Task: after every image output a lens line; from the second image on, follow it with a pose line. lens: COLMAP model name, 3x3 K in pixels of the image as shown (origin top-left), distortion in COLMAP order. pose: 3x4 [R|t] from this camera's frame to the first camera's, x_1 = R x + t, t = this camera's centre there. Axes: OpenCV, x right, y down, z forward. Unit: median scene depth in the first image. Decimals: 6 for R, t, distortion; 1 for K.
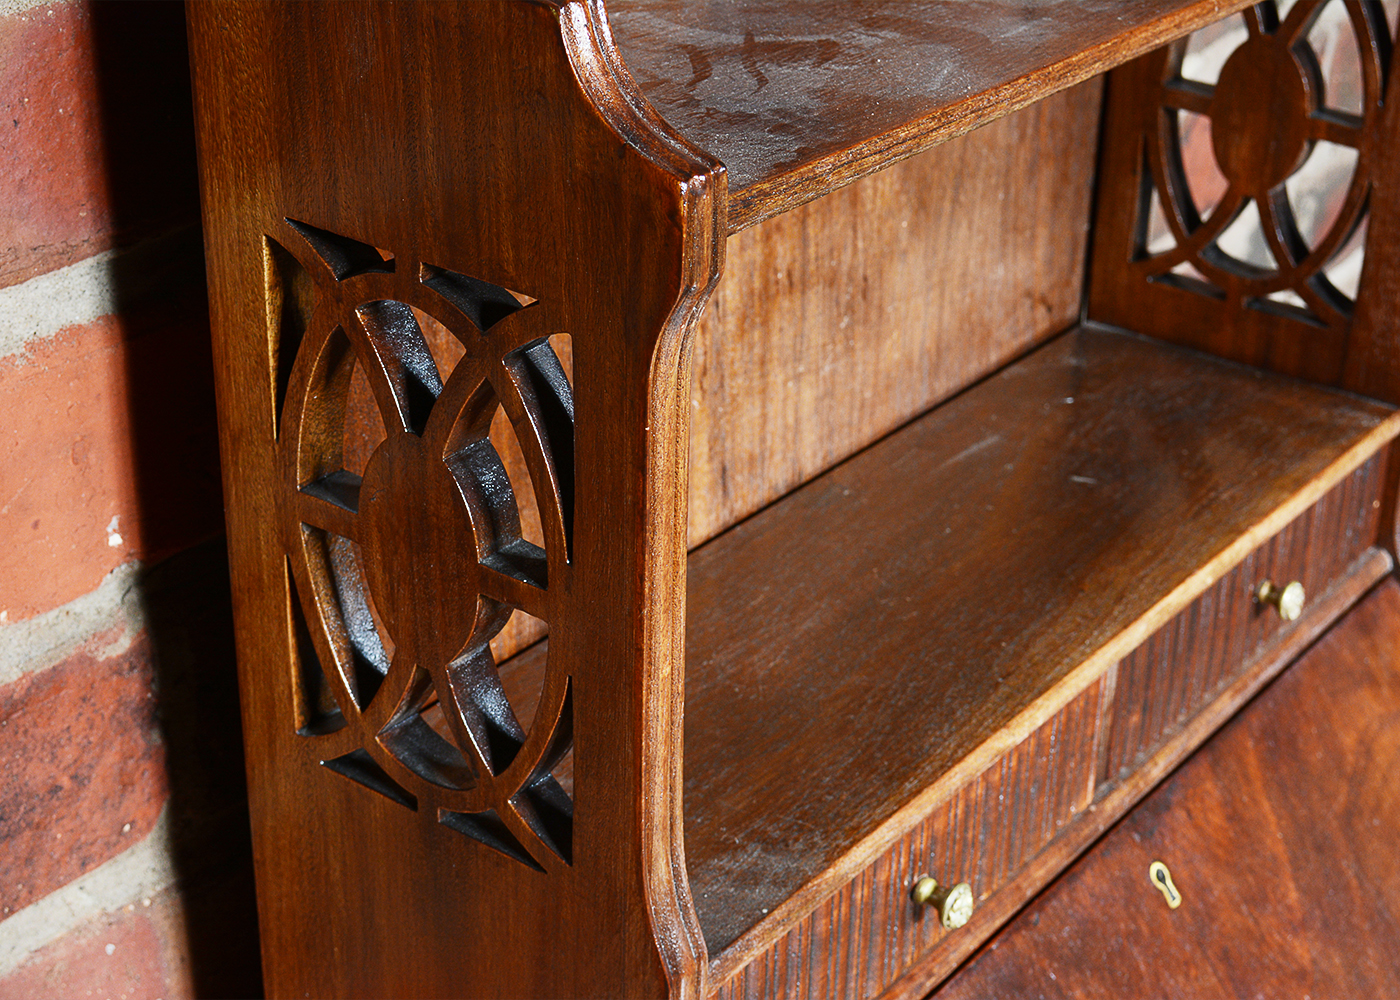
lens RADIAL K [[2393.4, 0, 700.0], [0, 2393.4, 500.0], [0, 0, 1]] dist [-0.013022, 0.119690]
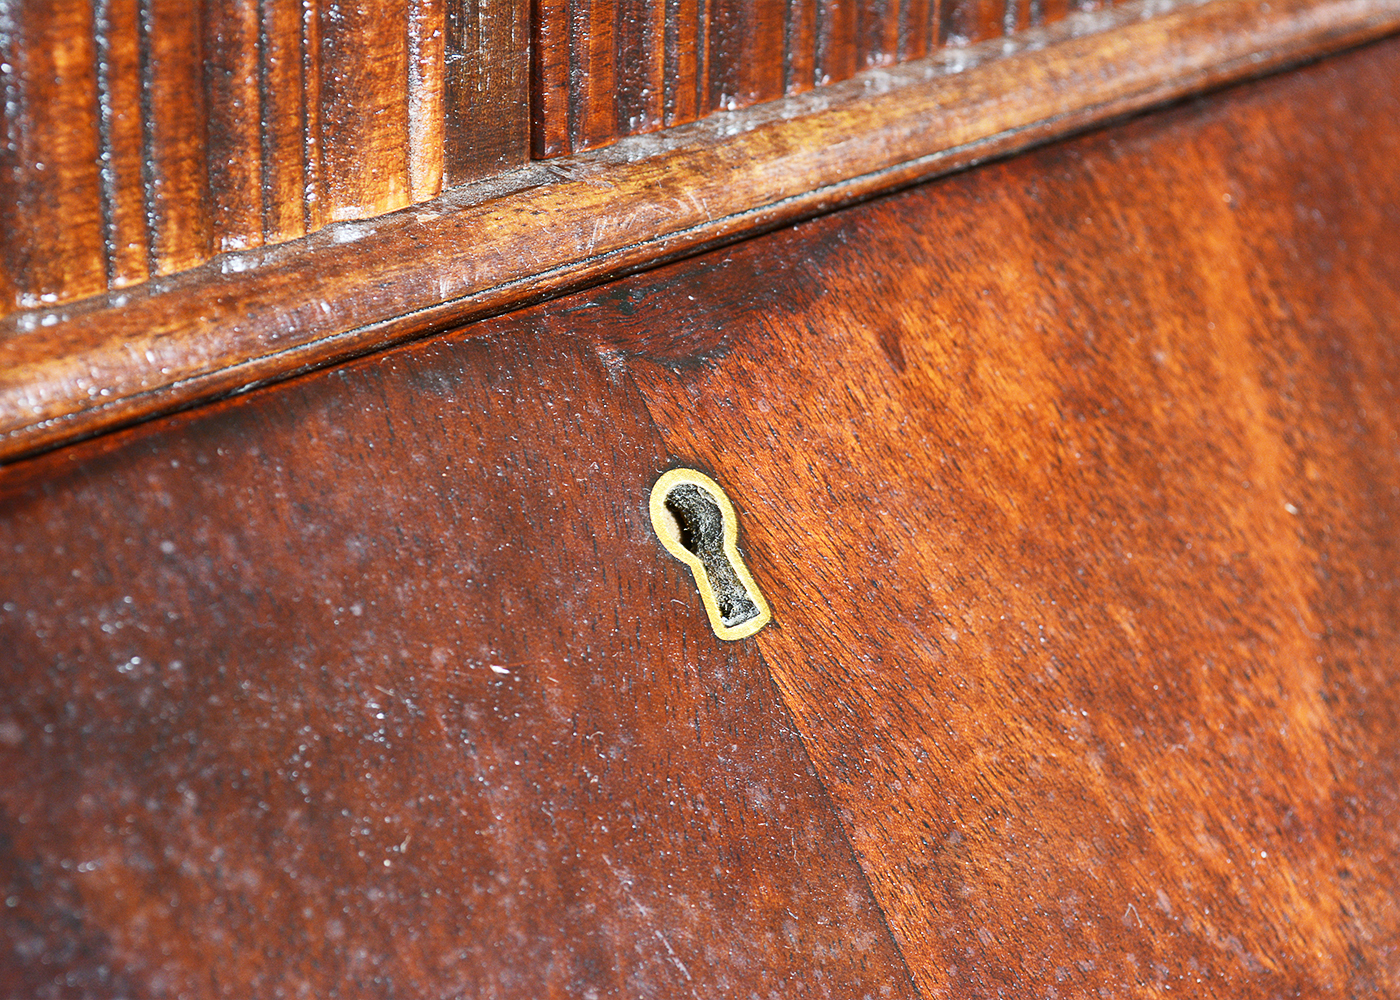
lens RADIAL K [[3321.6, 0, 700.0], [0, 3321.6, 500.0], [0, 0, 1]] dist [0.060188, -0.520061]
pose [[0.987201, 0.073951, -0.141297, 0.224373], [-0.078966, 0.996419, -0.030218, 0.152900], [0.138556, 0.040989, 0.989506, 0.596957]]
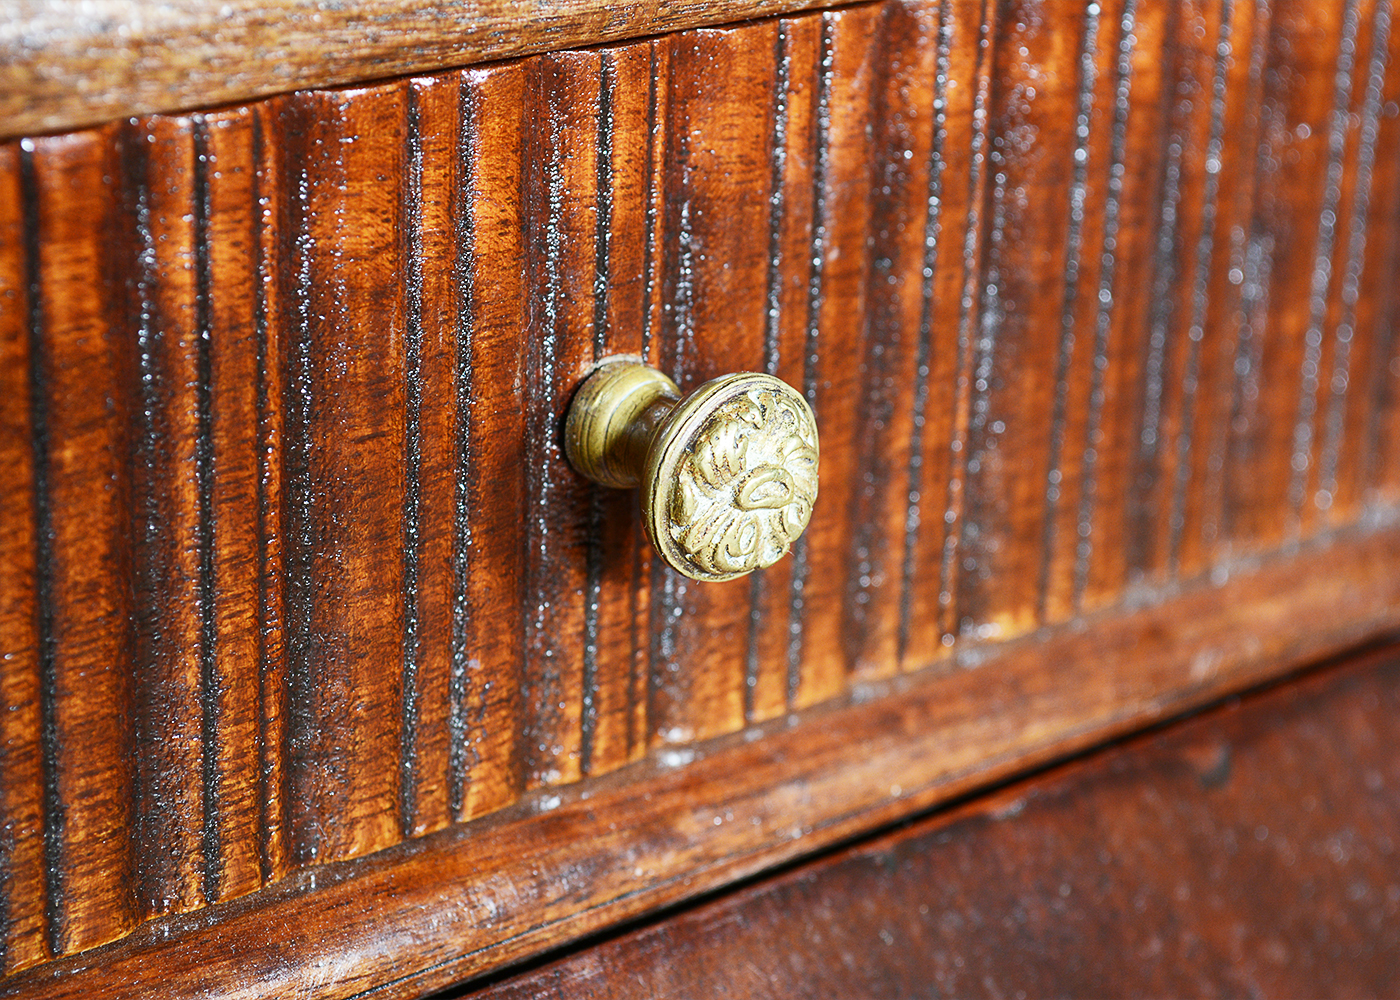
lens RADIAL K [[3321.6, 0, 700.0], [0, 3321.6, 500.0], [0, 0, 1]] dist [0.060188, -0.520061]
pose [[0.979263, 0.086819, -0.183046, 0.129304], [-0.105502, 0.989879, -0.094916, 0.162084], [0.172953, 0.112260, 0.978512, 0.561890]]
